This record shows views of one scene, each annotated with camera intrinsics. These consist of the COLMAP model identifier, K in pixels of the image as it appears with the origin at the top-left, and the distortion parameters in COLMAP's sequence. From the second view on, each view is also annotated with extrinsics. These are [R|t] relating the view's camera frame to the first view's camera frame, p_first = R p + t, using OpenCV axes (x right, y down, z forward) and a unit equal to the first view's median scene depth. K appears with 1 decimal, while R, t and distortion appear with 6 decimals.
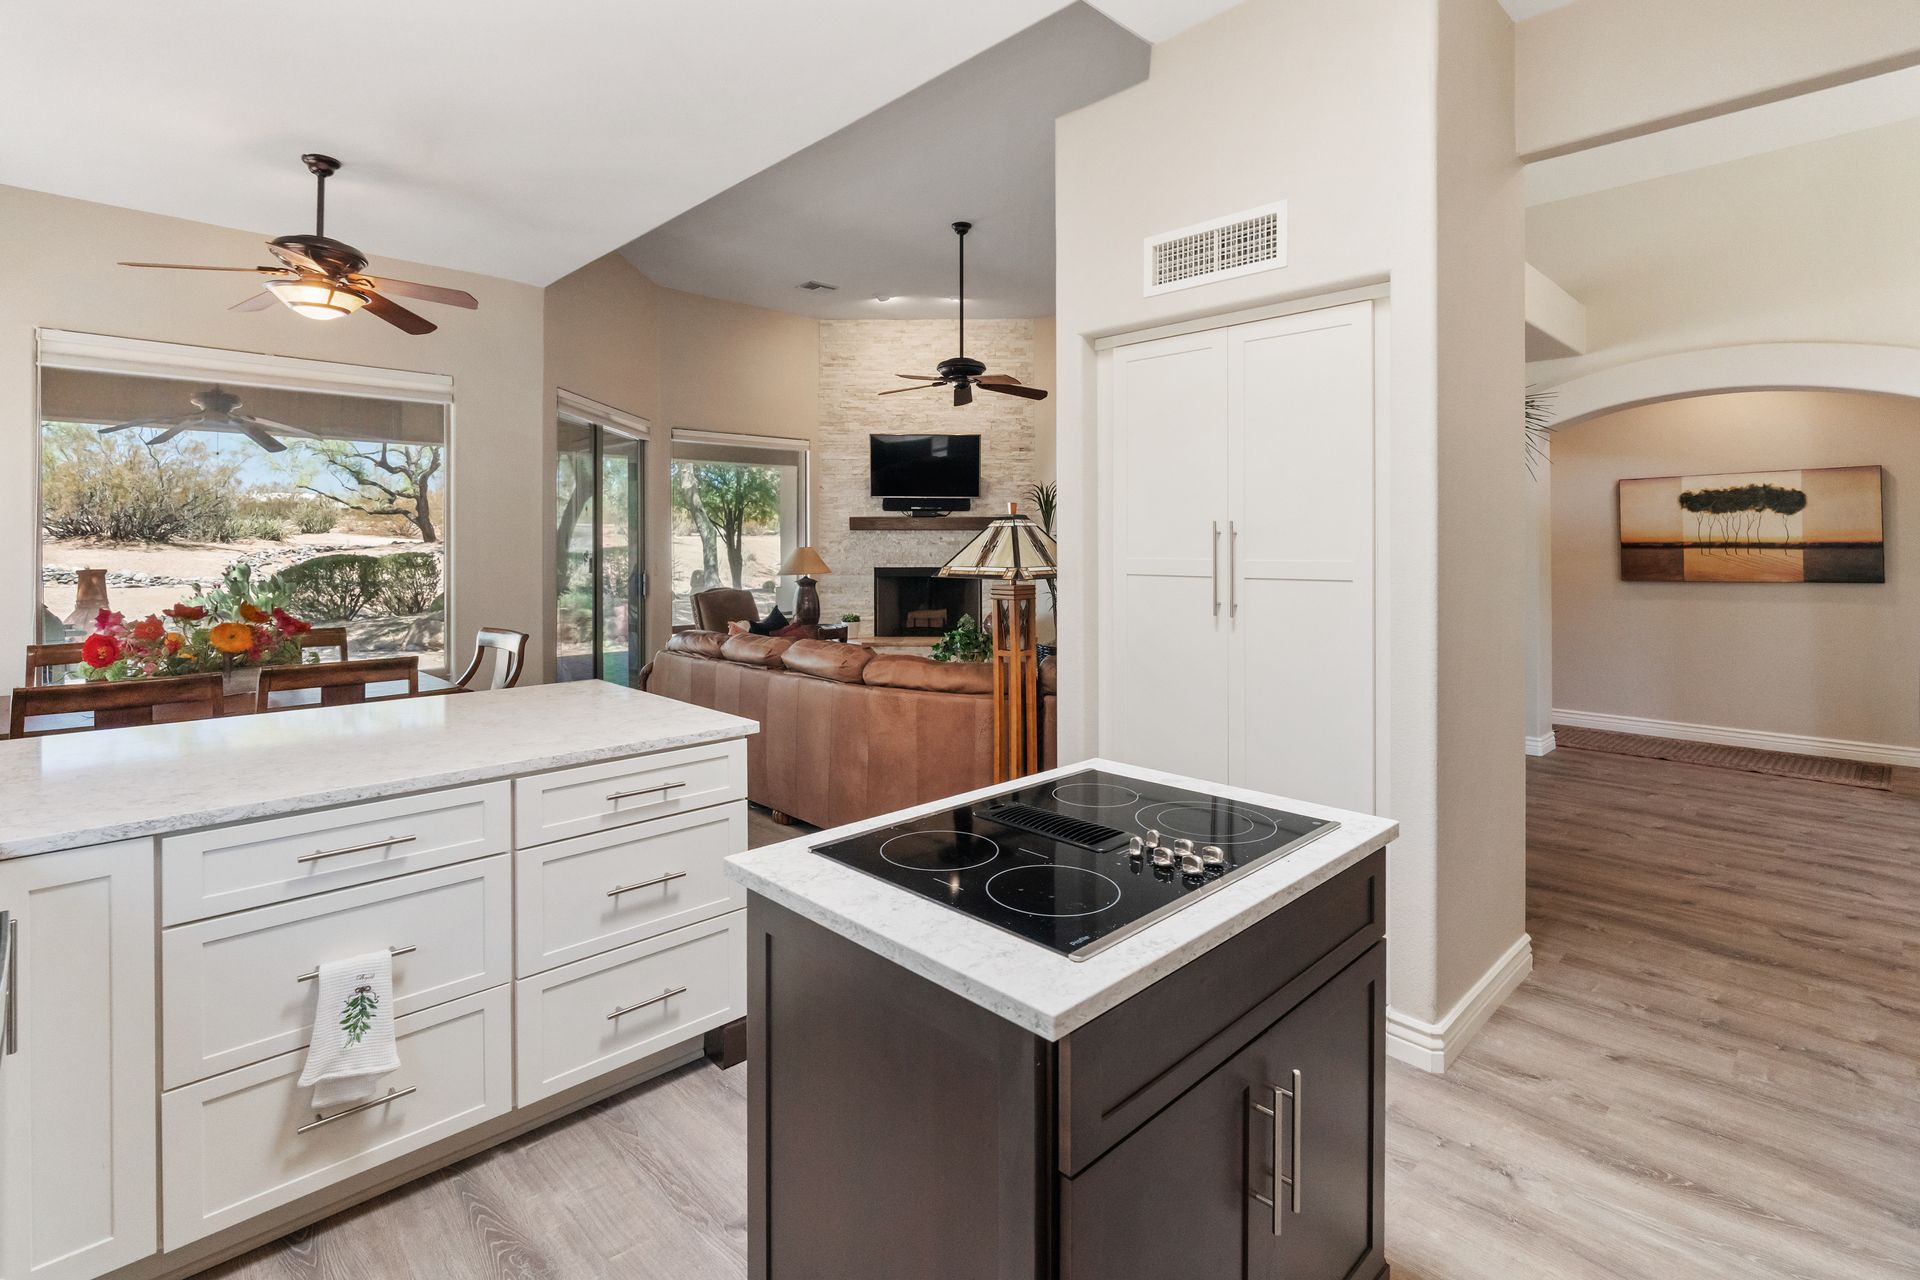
lens RADIAL K [[920.0, 0, 928.2], [0, 920.0, 554.4], [0, 0, 1]] dist [-0.007666, 0.003987]
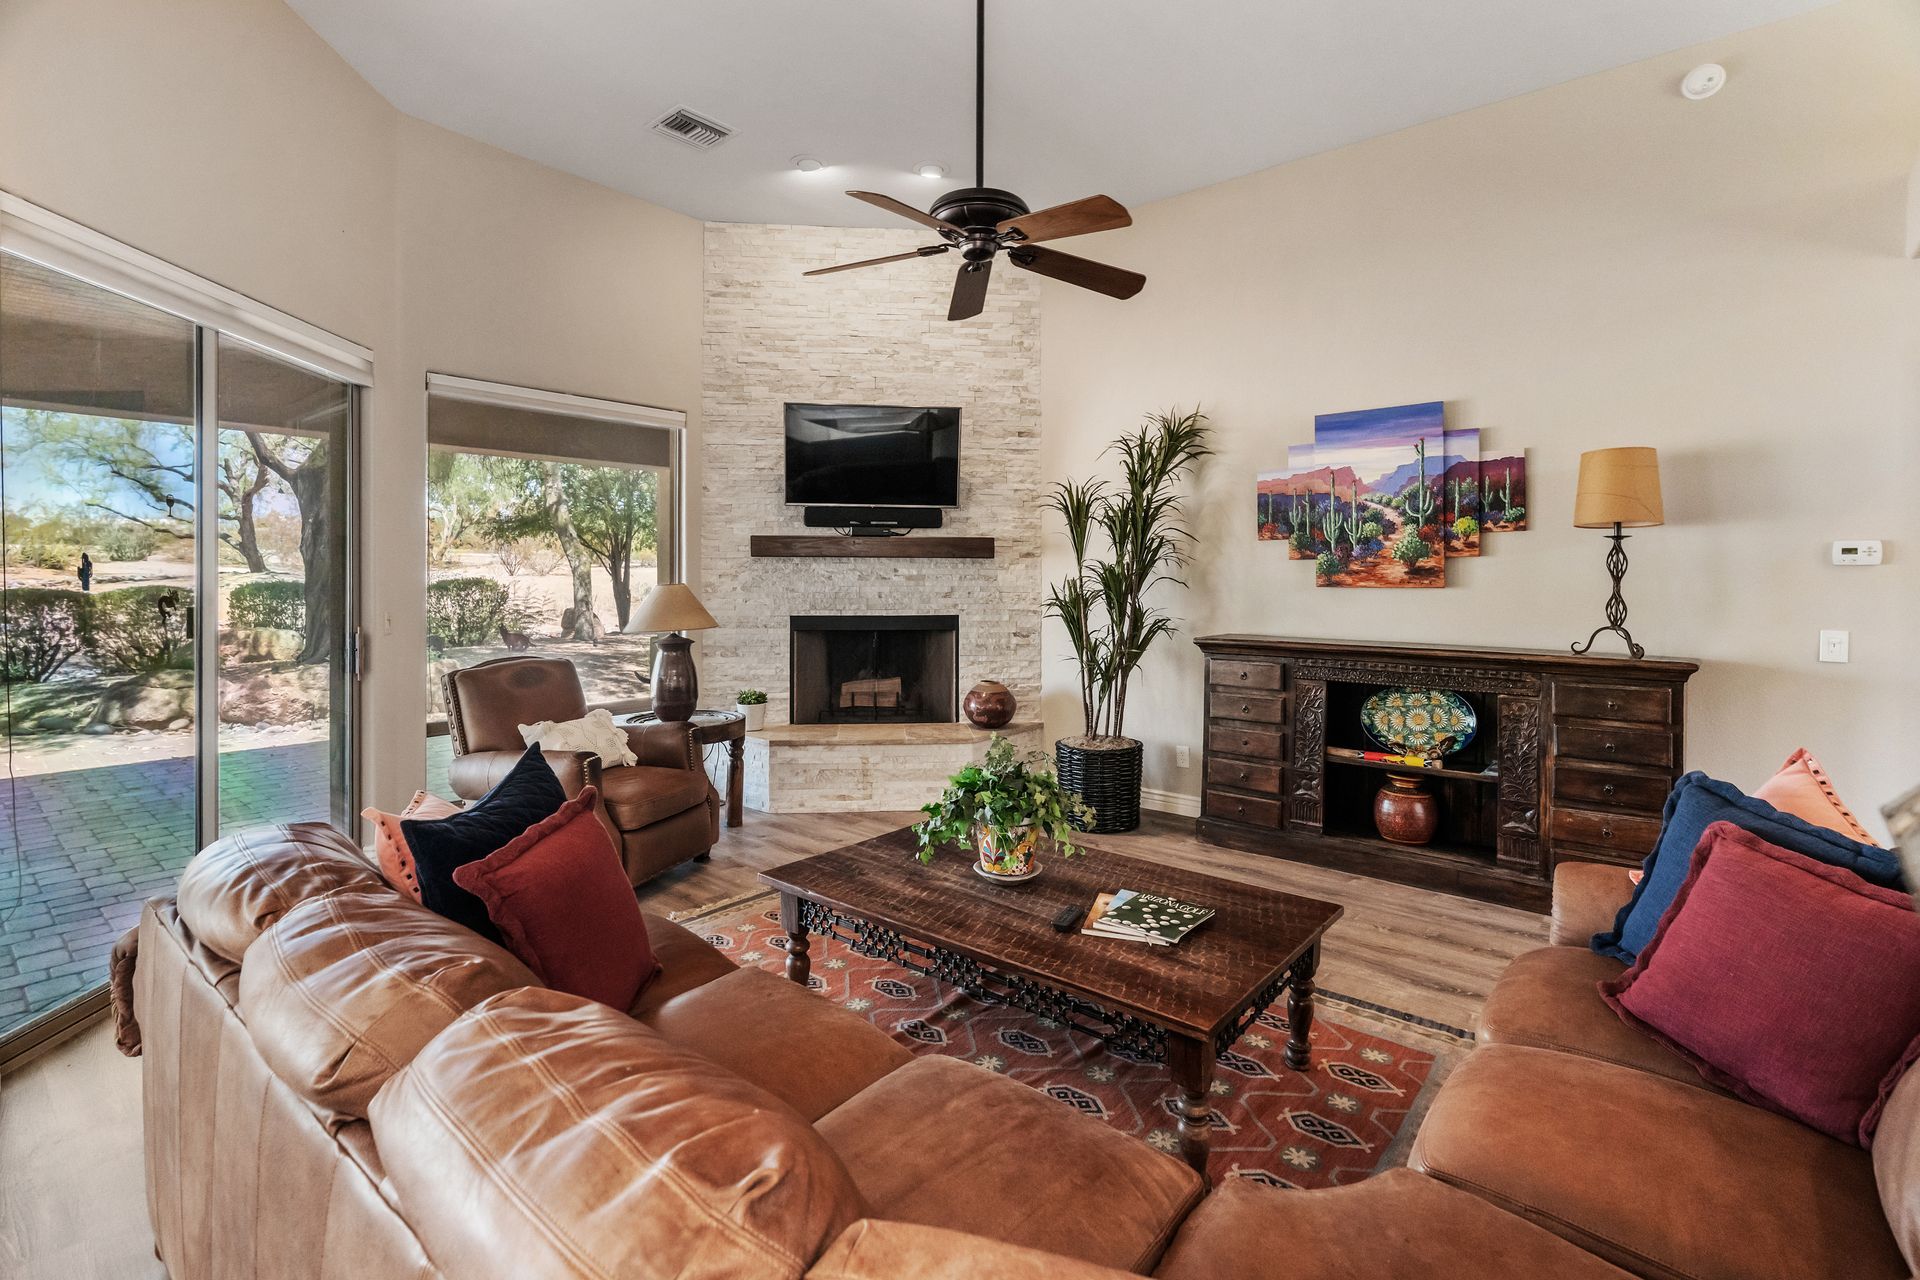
lens RADIAL K [[920.0, 0, 951.8], [0, 920.0, 585.4], [0, 0, 1]] dist [-0.007666, 0.003987]
pose [[0.992882, 0.004656, 0.119011, -0.023650], [-0.004318, 0.999986, -0.003097, -0.005140], [-0.119024, 0.002561, 0.992888, 0.357406]]
